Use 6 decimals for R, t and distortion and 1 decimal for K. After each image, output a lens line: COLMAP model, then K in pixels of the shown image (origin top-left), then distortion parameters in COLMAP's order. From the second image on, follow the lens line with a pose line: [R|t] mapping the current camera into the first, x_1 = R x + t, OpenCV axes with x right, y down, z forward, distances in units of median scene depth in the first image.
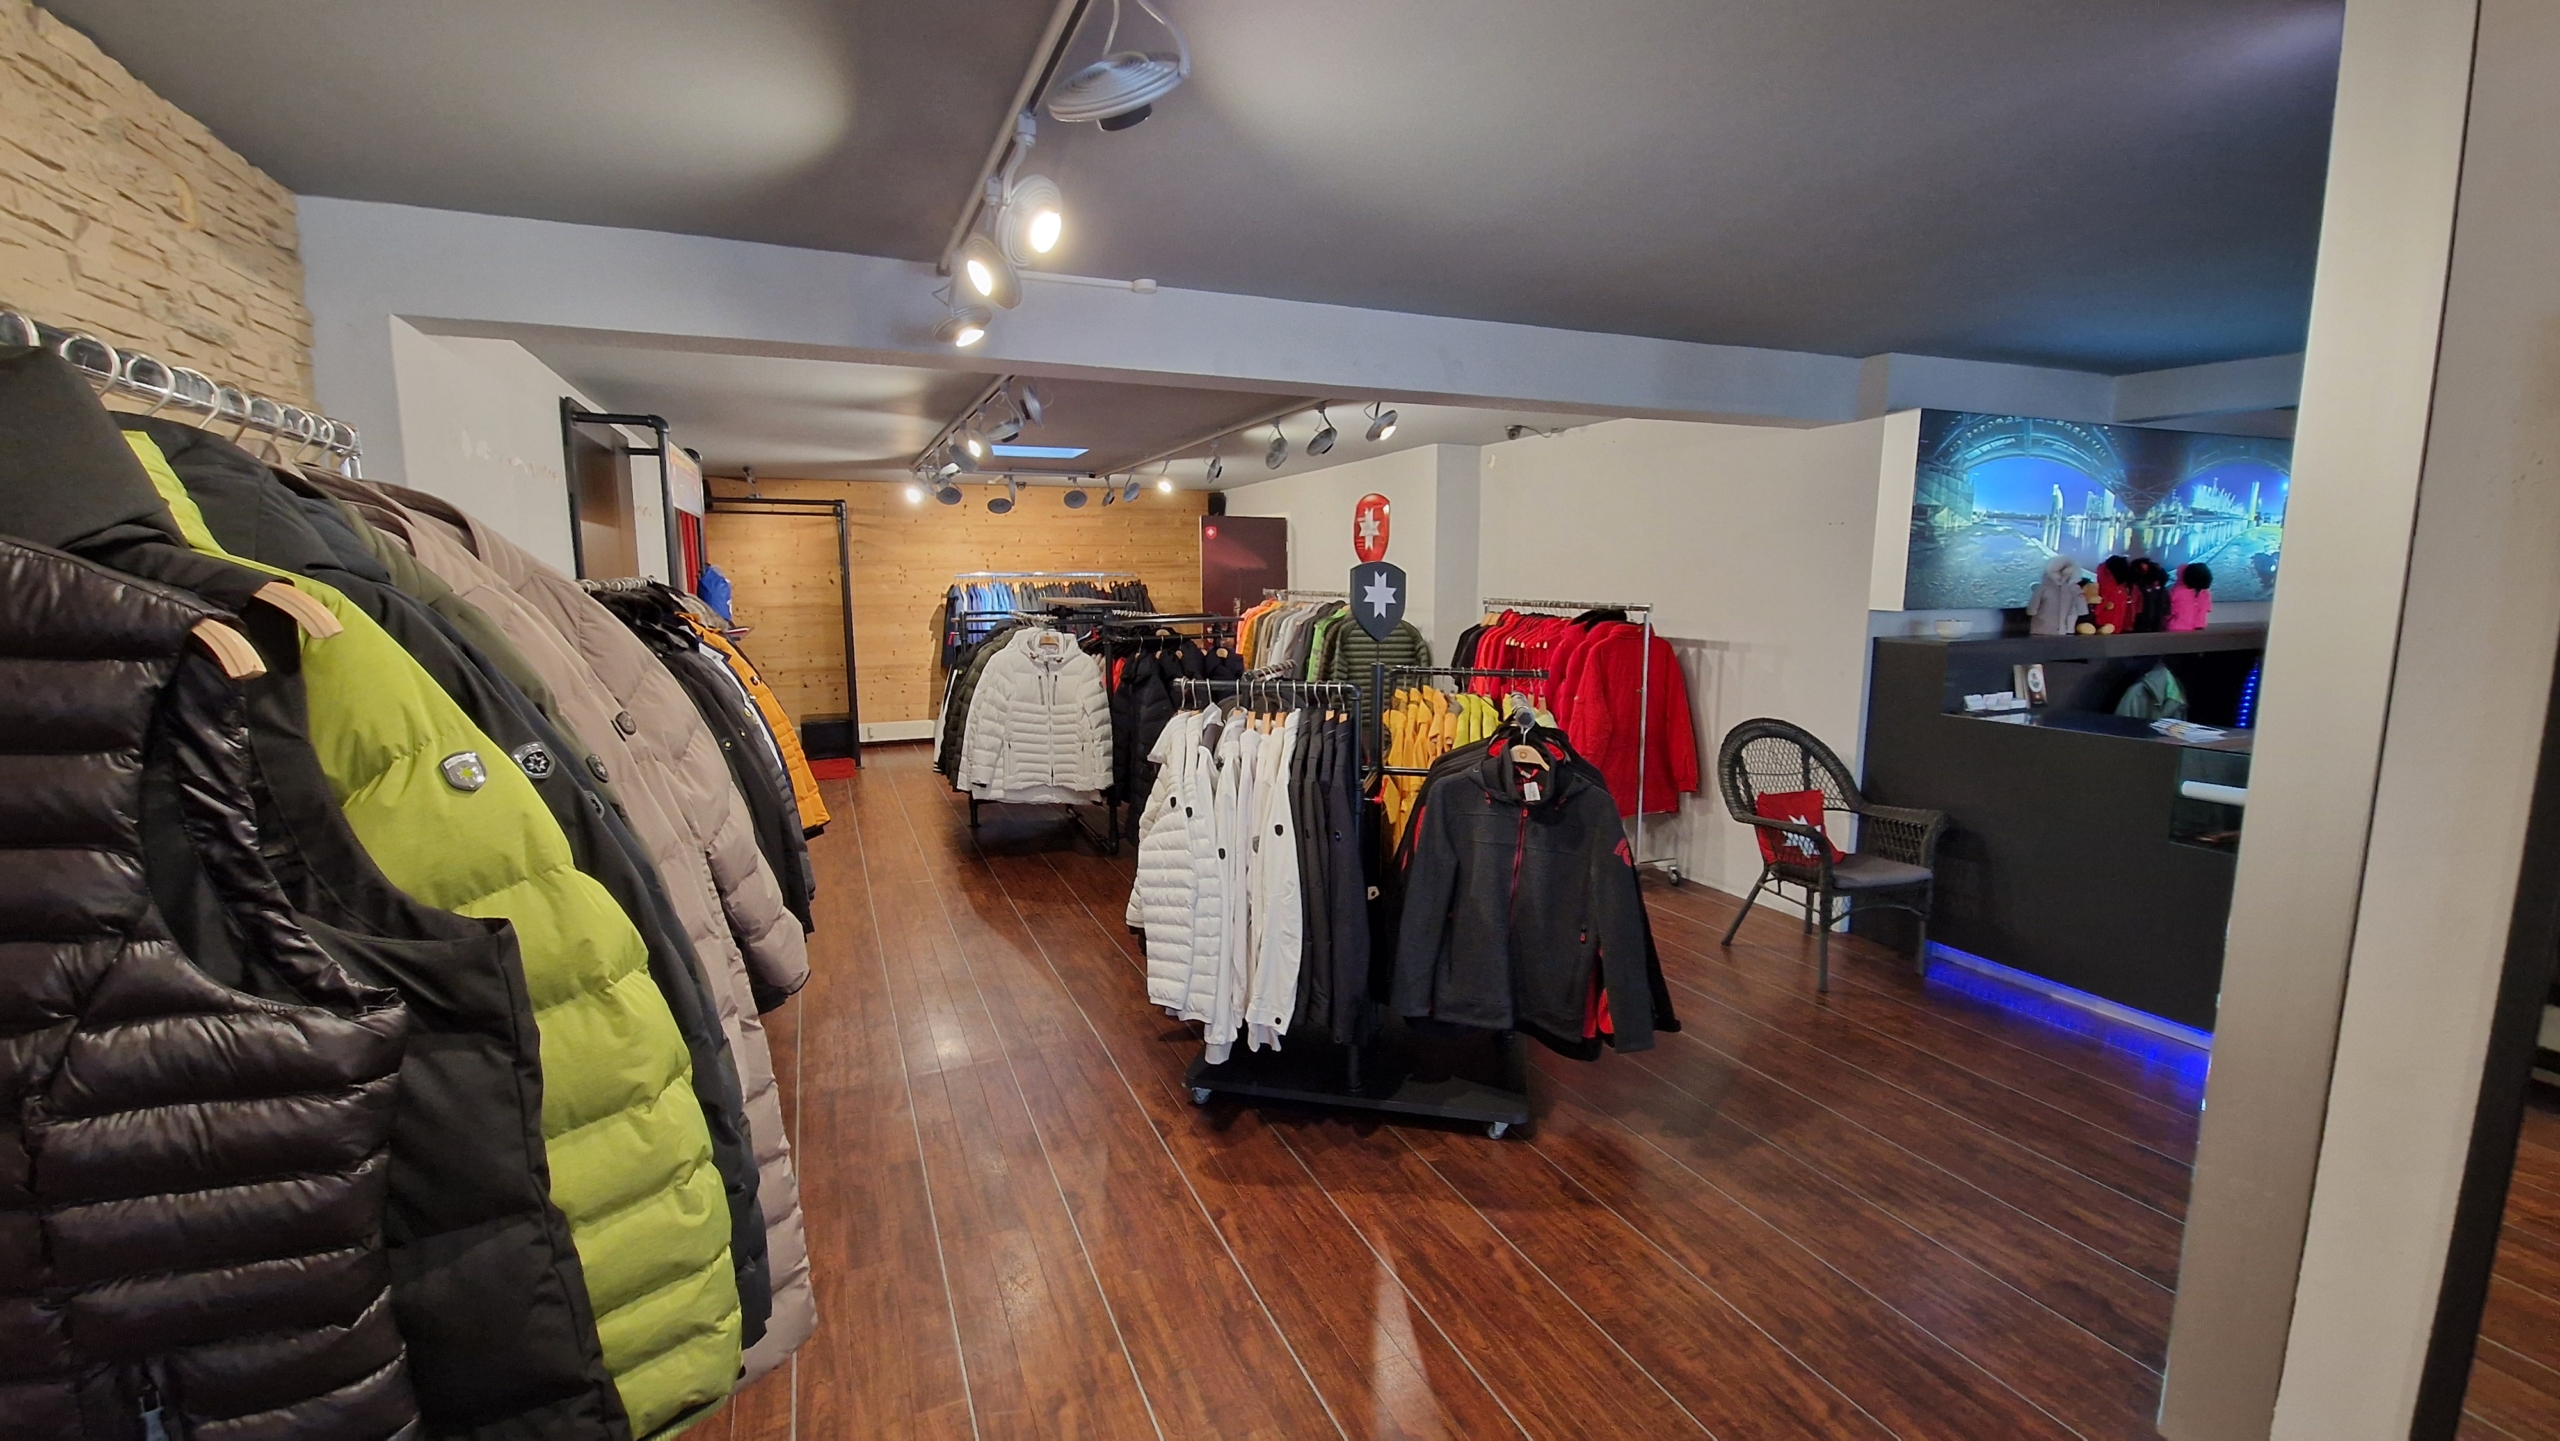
lens RADIAL K [[1042.4, 0, 1280.0], [0, 1042.4, 720.5], [0, 0, 1]] dist [0.001006, 0.000068]
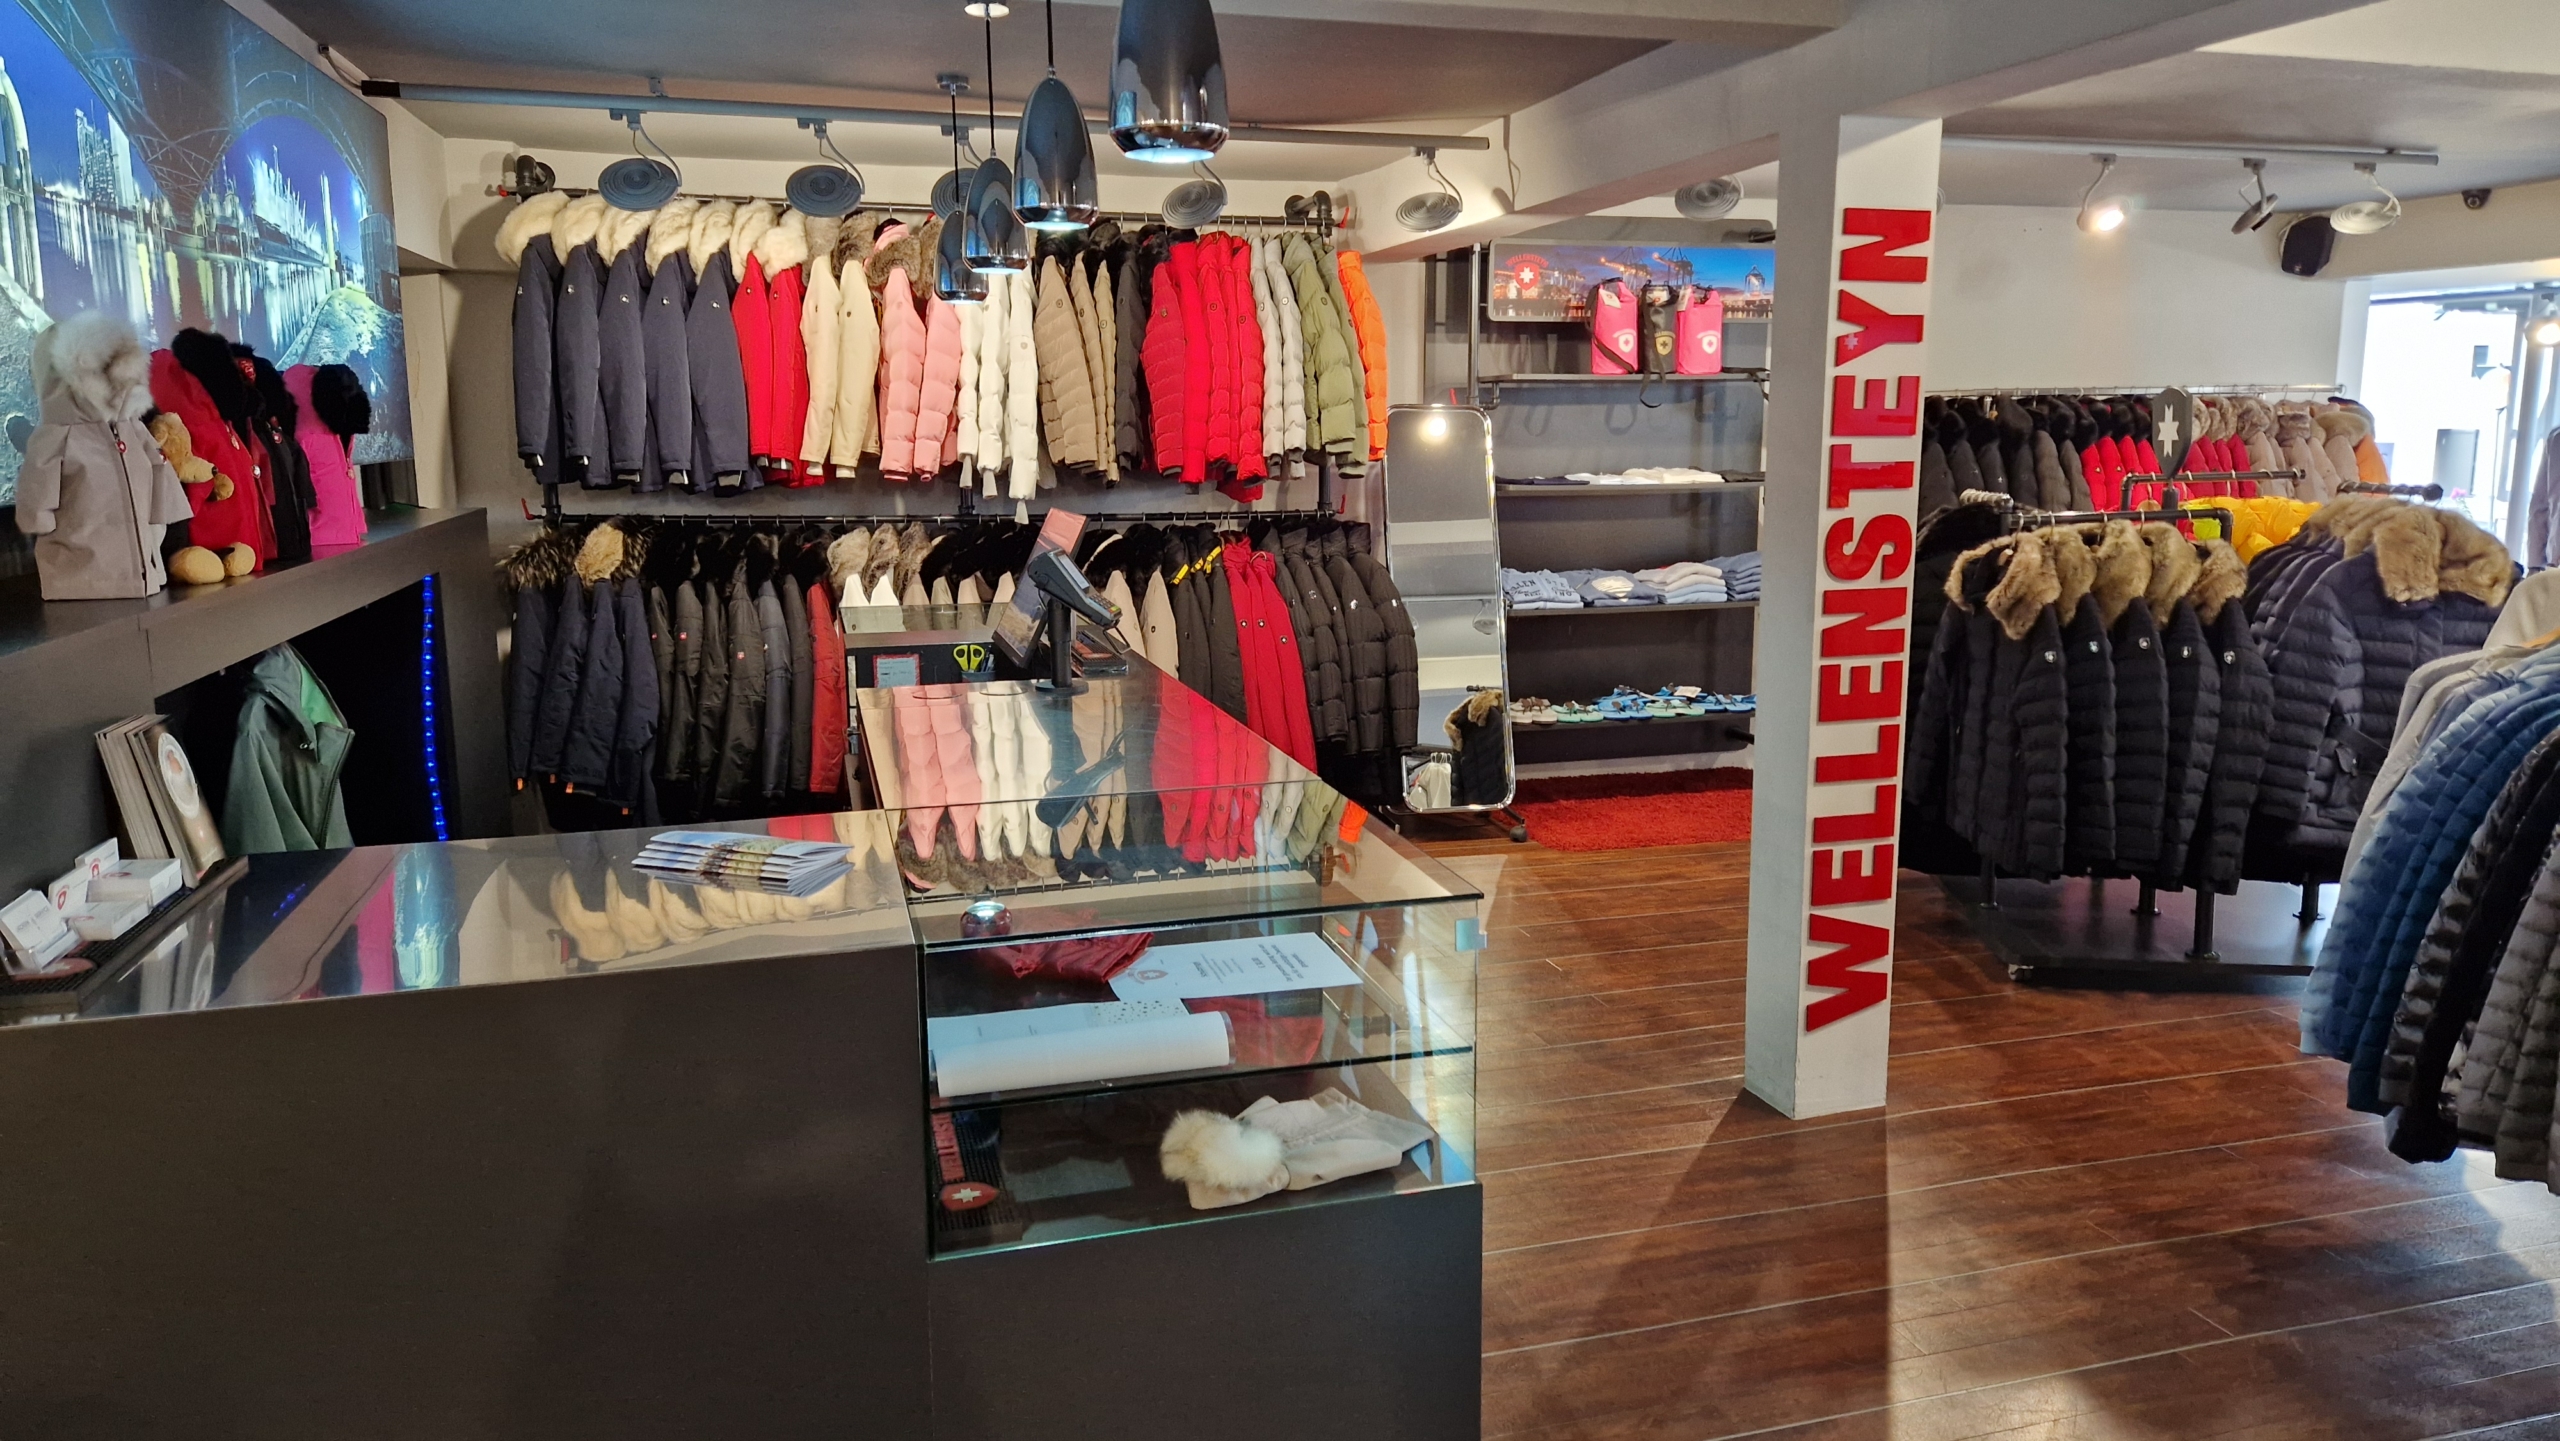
lens RADIAL K [[1683.4, 0, 1280.0], [0, 1683.4, 720.5], [0, 0, 1]] dist [0.023153, -0.002981]
pose [[0.123737, -0.176615, 0.976471, 0.309800], [0.142035, 0.977054, 0.158721, -0.076518], [-0.982097, 0.119054, 0.145983, 0.609793]]
